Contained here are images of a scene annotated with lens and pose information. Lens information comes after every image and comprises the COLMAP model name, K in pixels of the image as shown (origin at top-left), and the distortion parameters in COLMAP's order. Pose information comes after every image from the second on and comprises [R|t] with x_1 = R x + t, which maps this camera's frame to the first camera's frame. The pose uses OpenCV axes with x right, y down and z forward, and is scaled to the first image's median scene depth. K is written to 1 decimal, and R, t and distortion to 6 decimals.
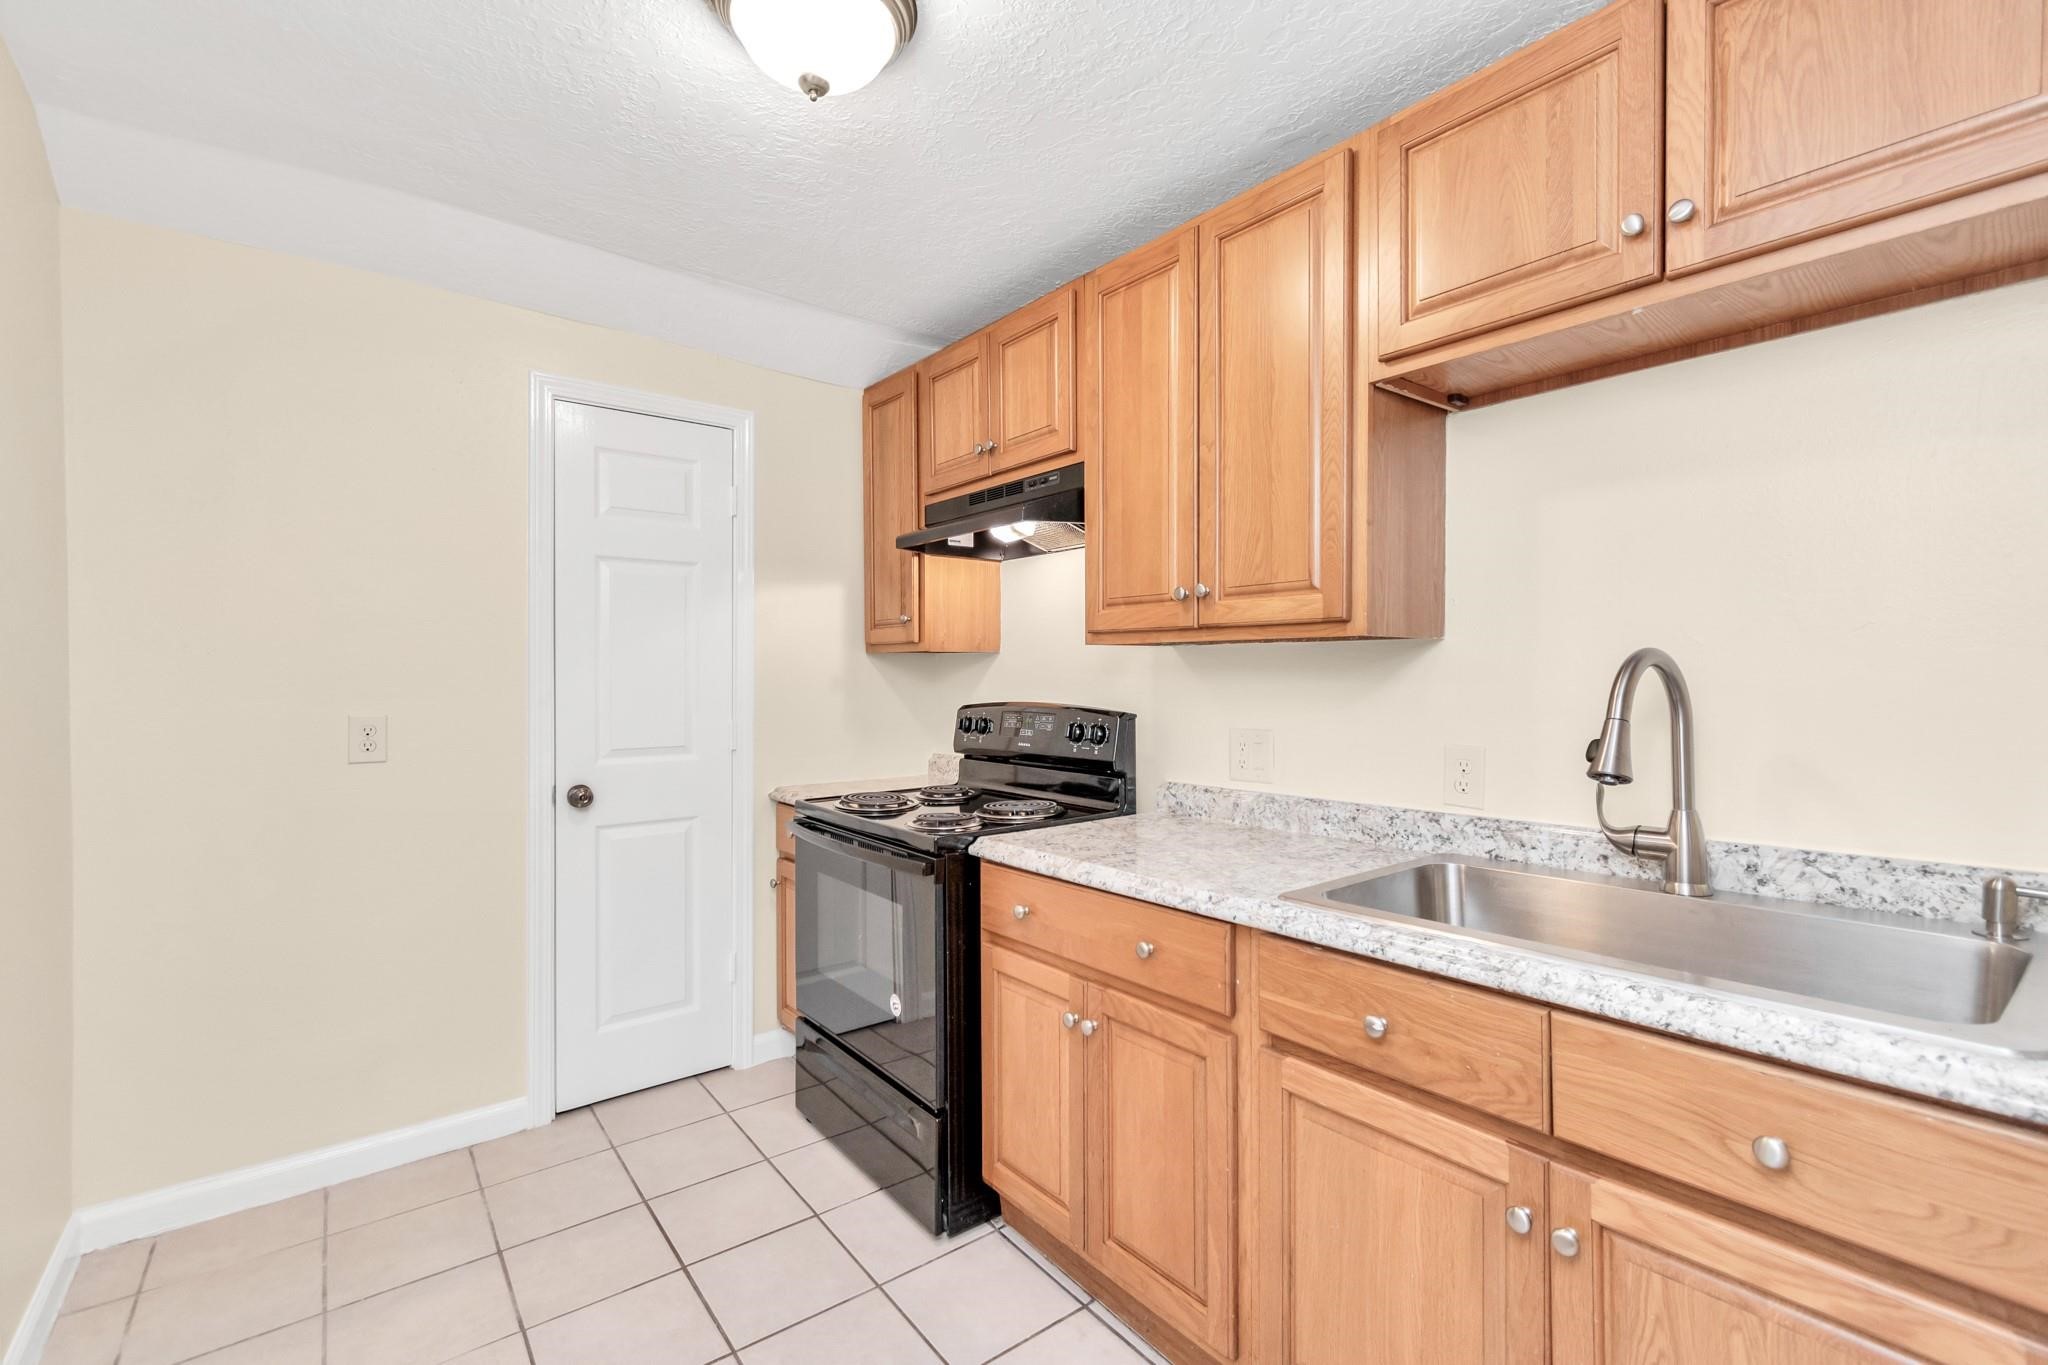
lens RADIAL K [[907.5, 0, 1024.0], [0, 907.5, 674.8], [0, 0, 1]] dist [0.000133, -0.000578]
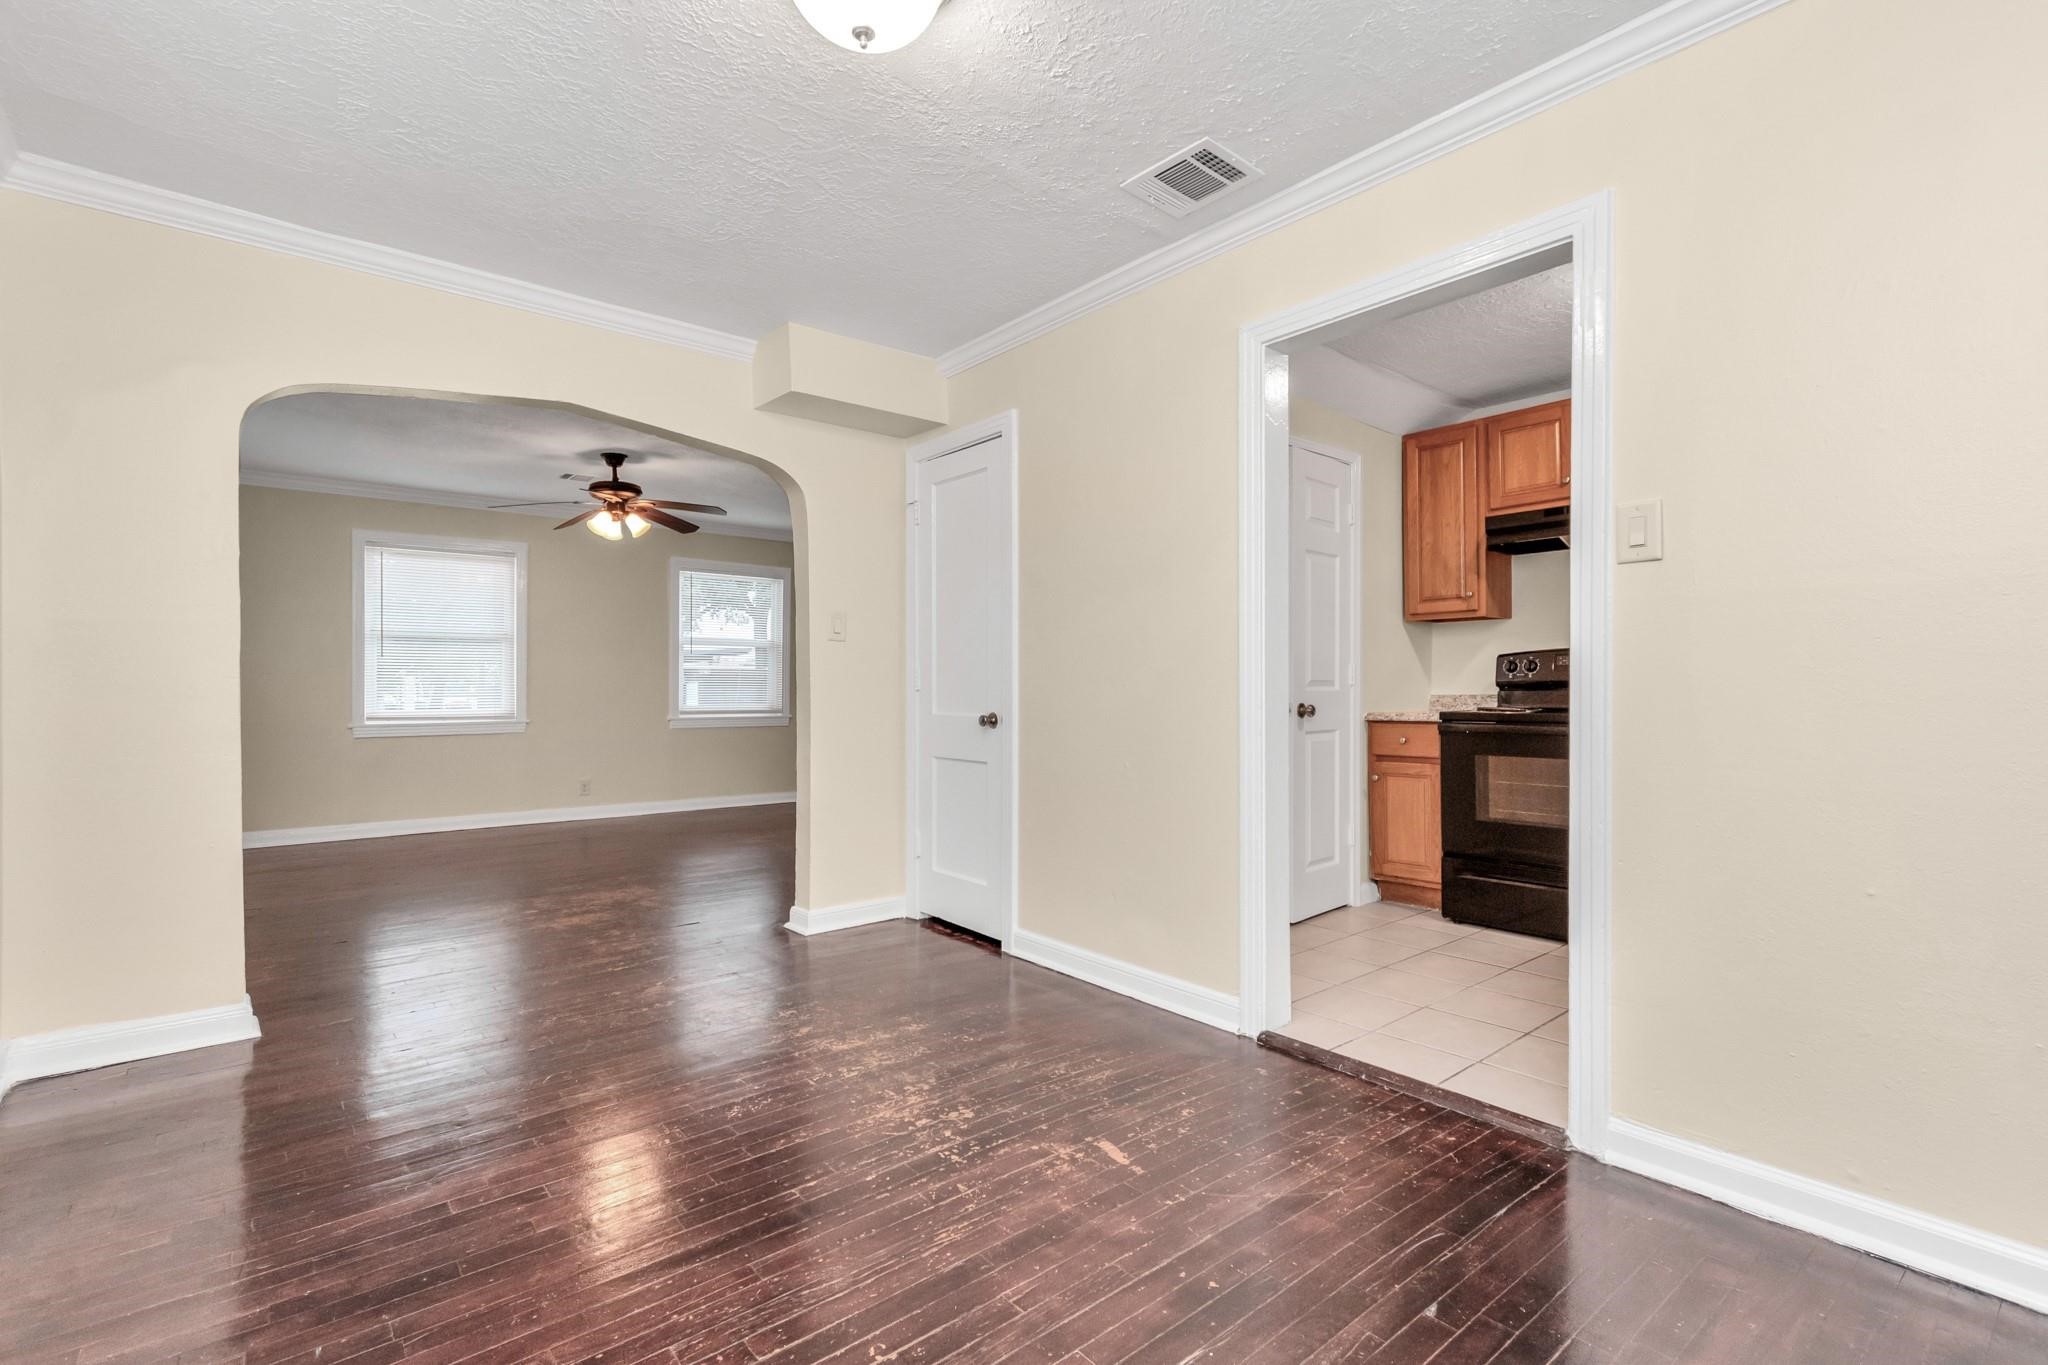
lens RADIAL K [[940.2, 0, 1021.1], [0, 940.2, 675.5], [0, 0, 1]] dist [0.002481, 0.000111]
pose [[0.998518, -0.007093, 0.053950, -1.460776], [0.007244, 0.999970, -0.002601, 0.106653], [-0.053930, 0.002988, 0.998540, -0.736782]]
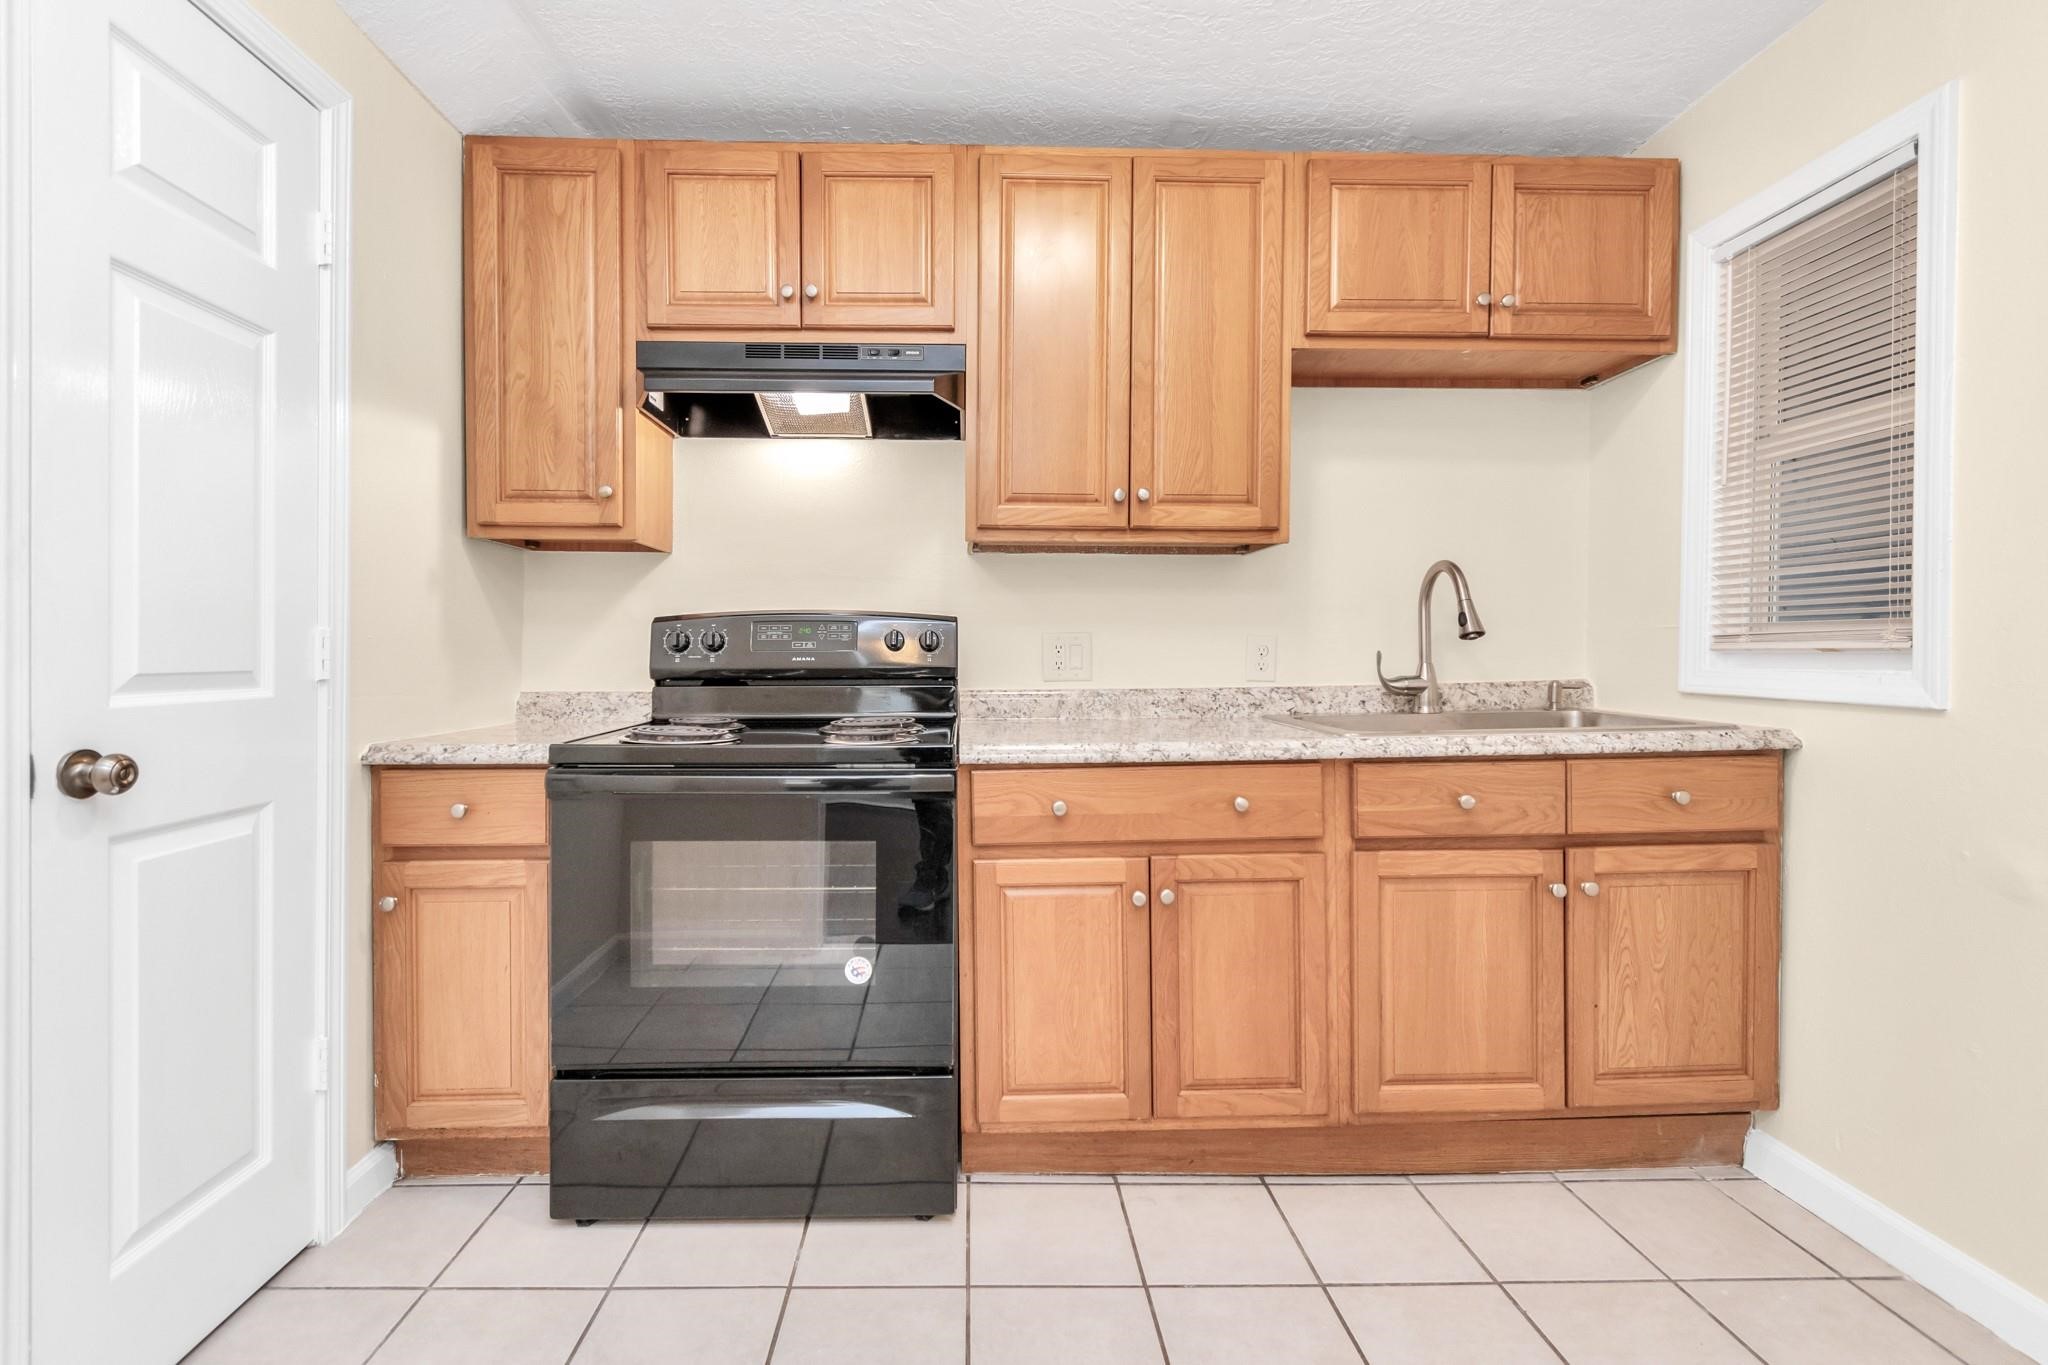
lens RADIAL K [[925.0, 0, 984.0], [0, 925.0, 661.4], [0, 0, 1]] dist [-0.001168, -0.000677]
pose [[0.591003, -0.005354, 0.806652, -0.850987], [0.000686, 0.999981, 0.006134, 0.105754], [-0.806669, -0.003072, 0.590995, 0.512905]]
